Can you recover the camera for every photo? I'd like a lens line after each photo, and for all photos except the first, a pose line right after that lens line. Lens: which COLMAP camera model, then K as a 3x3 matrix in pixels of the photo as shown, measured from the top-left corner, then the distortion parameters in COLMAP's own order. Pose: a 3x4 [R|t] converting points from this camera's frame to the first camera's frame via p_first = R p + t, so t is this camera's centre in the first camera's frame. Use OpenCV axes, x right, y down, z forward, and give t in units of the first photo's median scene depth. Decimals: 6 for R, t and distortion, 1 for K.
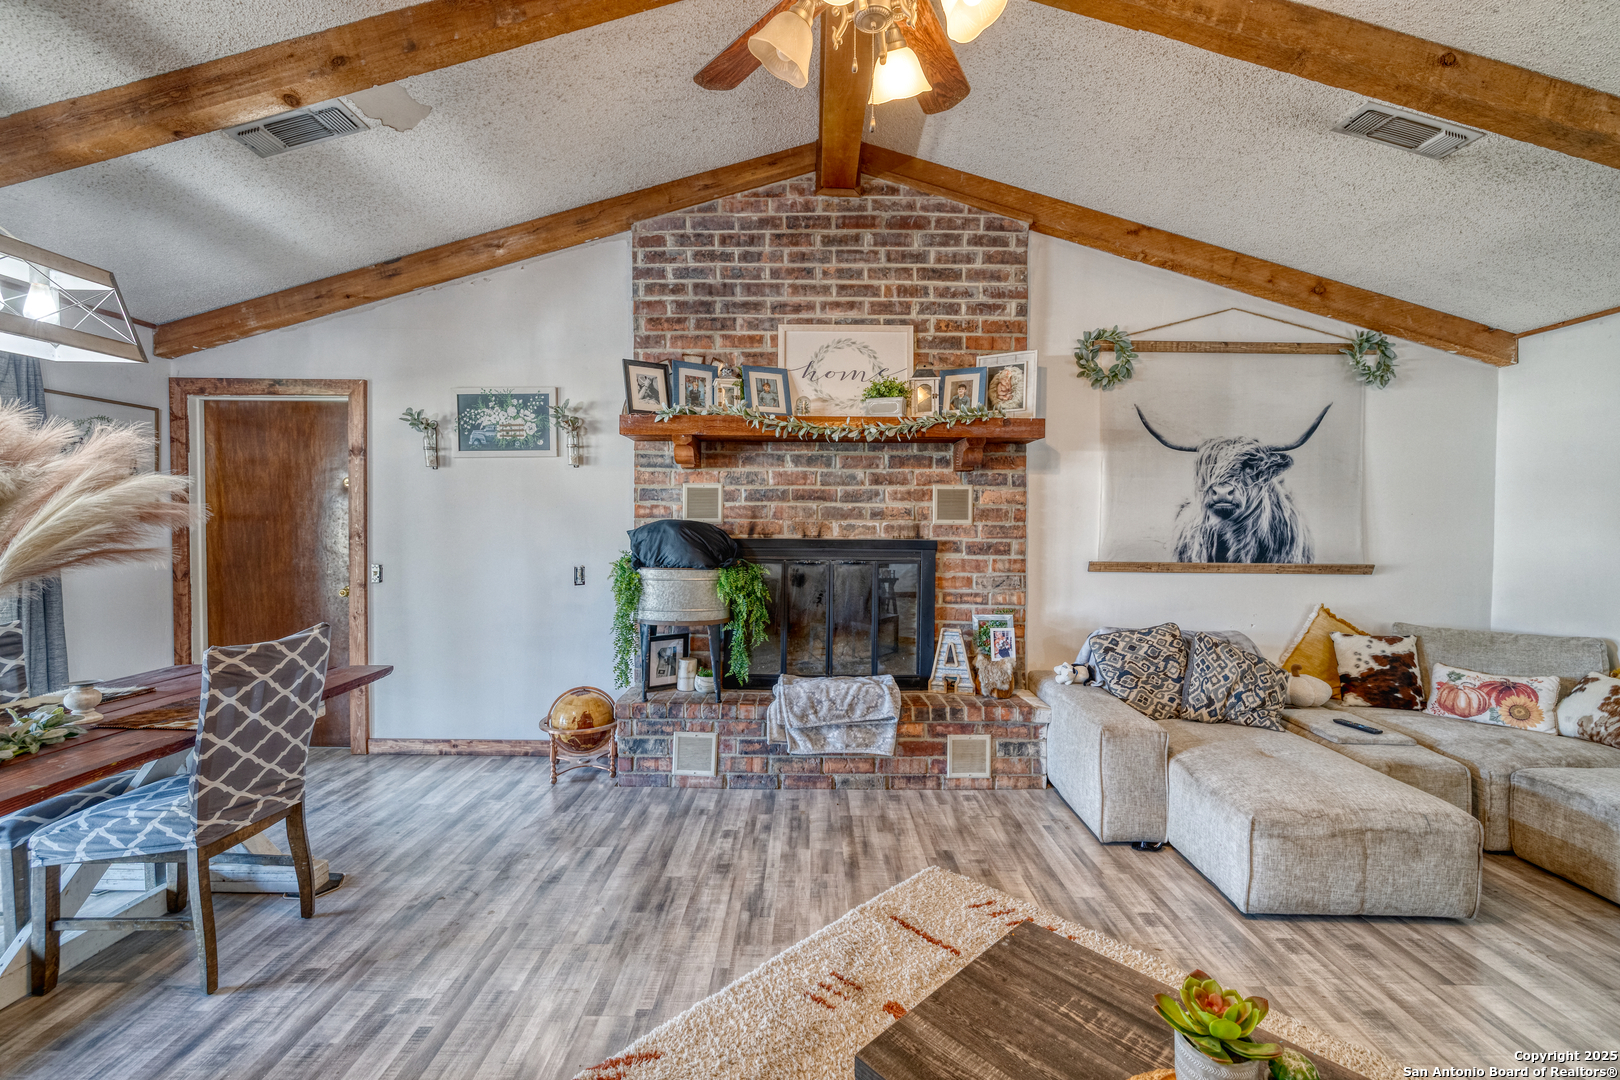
lens RADIAL K [[683.2, 0, 806.8], [0, 683.2, 534.9], [0, 0, 1]] dist [-0.000329, 0.000232]
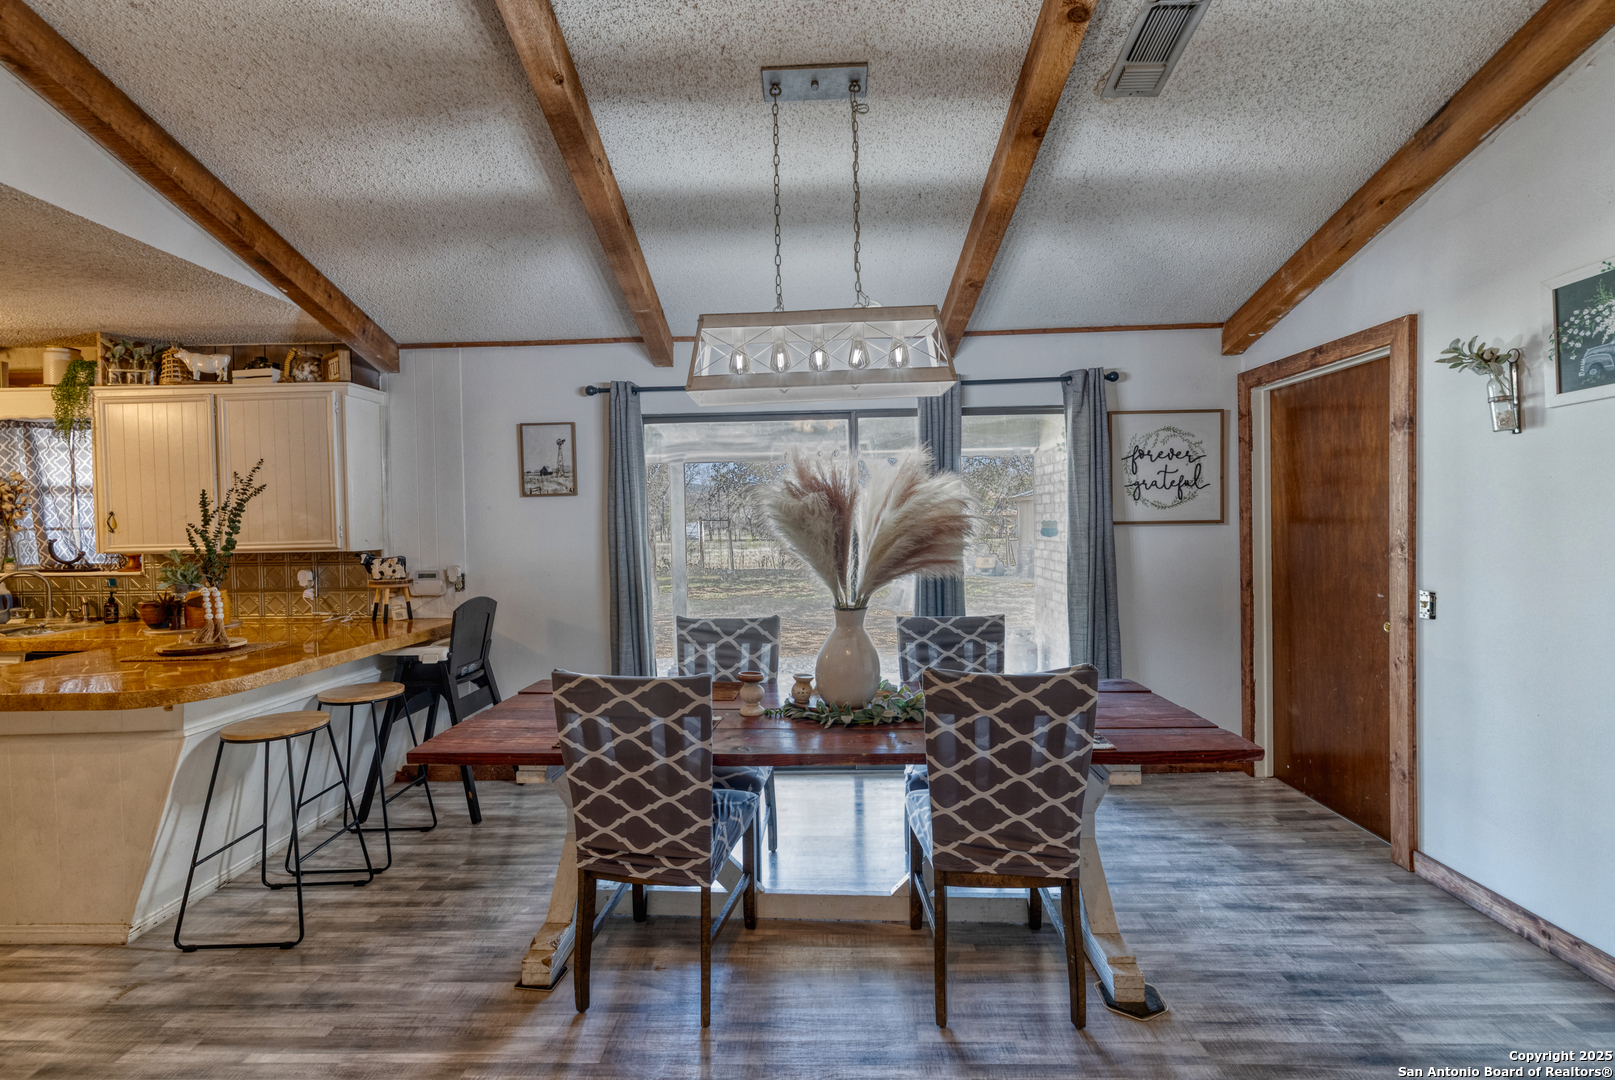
lens RADIAL K [[701.5, 0, 808.4], [0, 701.5, 536.4], [0, 0, 1]] dist [0.000897, -0.000868]
pose [[-0.018745, 0.012482, -0.999746, 0.056314], [-0.004898, 0.999909, 0.012576, -0.015072], [0.999812, 0.005133, -0.018682, 0.432293]]
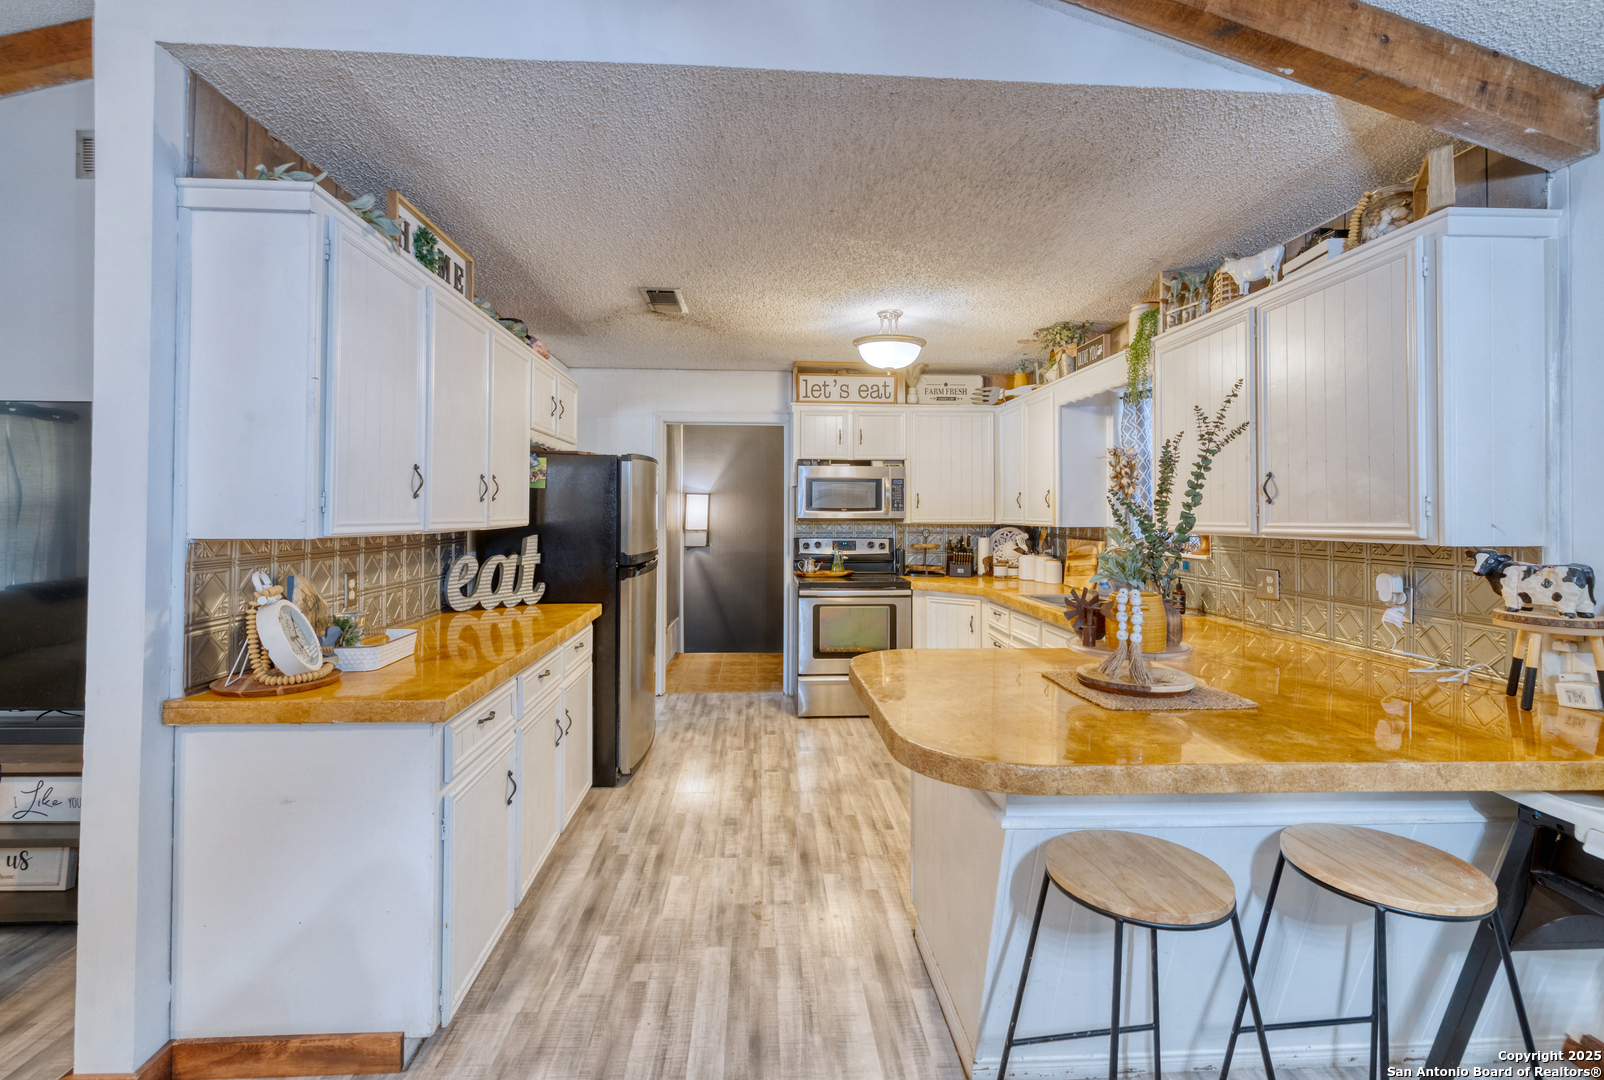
lens RADIAL K [[706.7, 0, 791.8], [0, 706.7, 510.0], [0, 0, 1]] dist [-0.000109, -0.000549]
pose [[-0.998605, -0.009928, -0.051866, -0.415024], [-0.010583, 0.999867, 0.012374, -0.005498], [0.051736, 0.012905, -0.998577, 0.248302]]
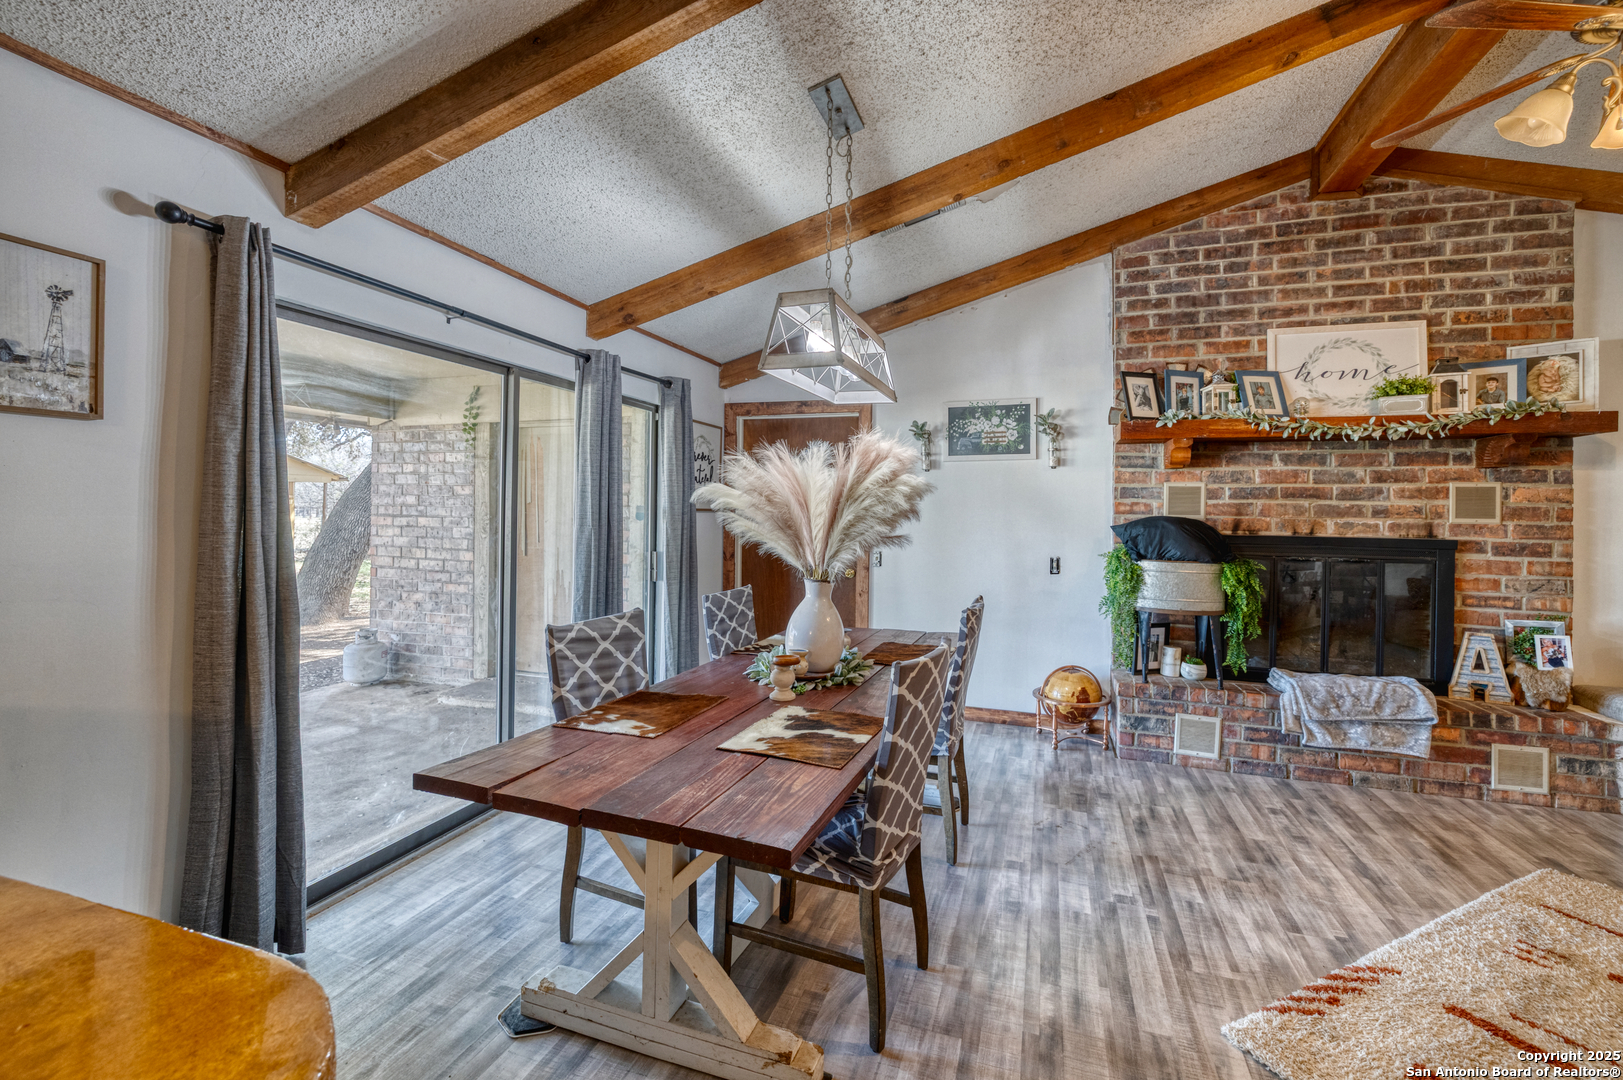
lens RADIAL K [[705.0, 0, 814.1], [0, 705.0, 509.6], [0, 0, 1]] dist [0.000897, -0.000868]
pose [[0.951364, 0.005970, -0.308012, -0.365452], [-0.014651, 0.999558, -0.025879, 0.004183], [0.307721, 0.029133, 0.951031, -0.223466]]
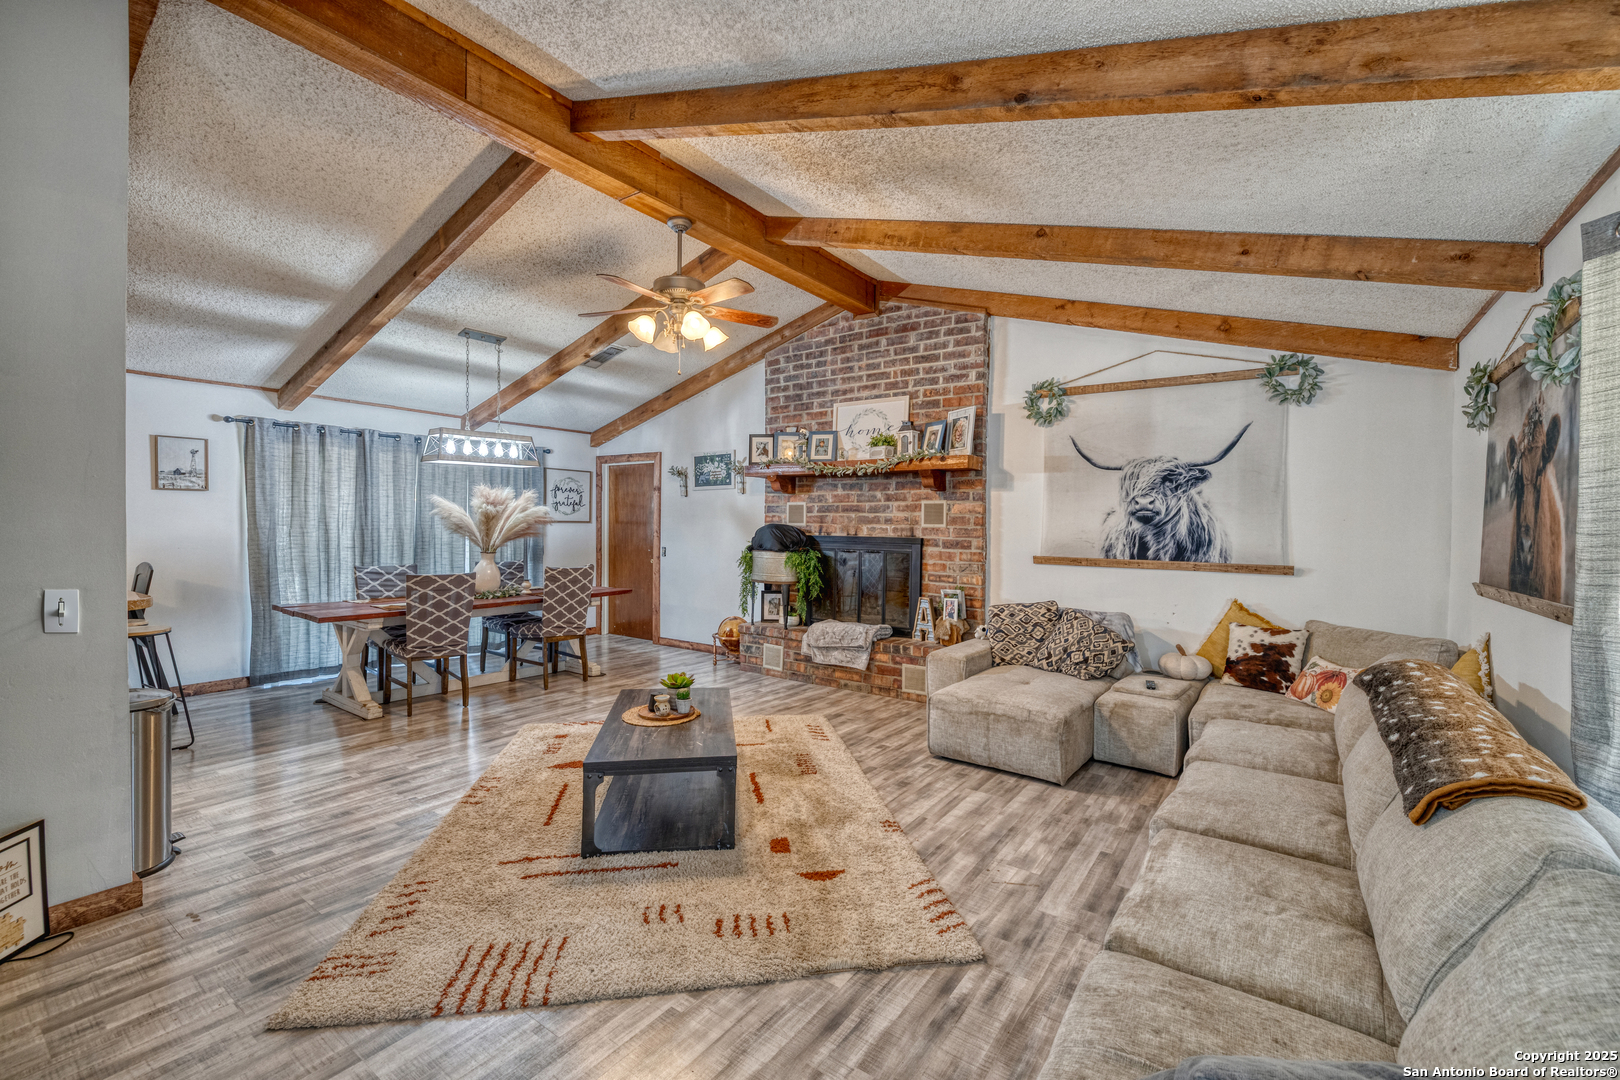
lens RADIAL K [[683.2, 0, 807.3], [0, 683.2, 538.7], [0, 0, 1]] dist [-0.000329, 0.000232]
pose [[0.815842, 0.014843, -0.578084, 0.848551], [-0.018723, 0.999824, -0.000751, 0.015253], [0.577972, 0.011436, 0.815977, -0.356299]]
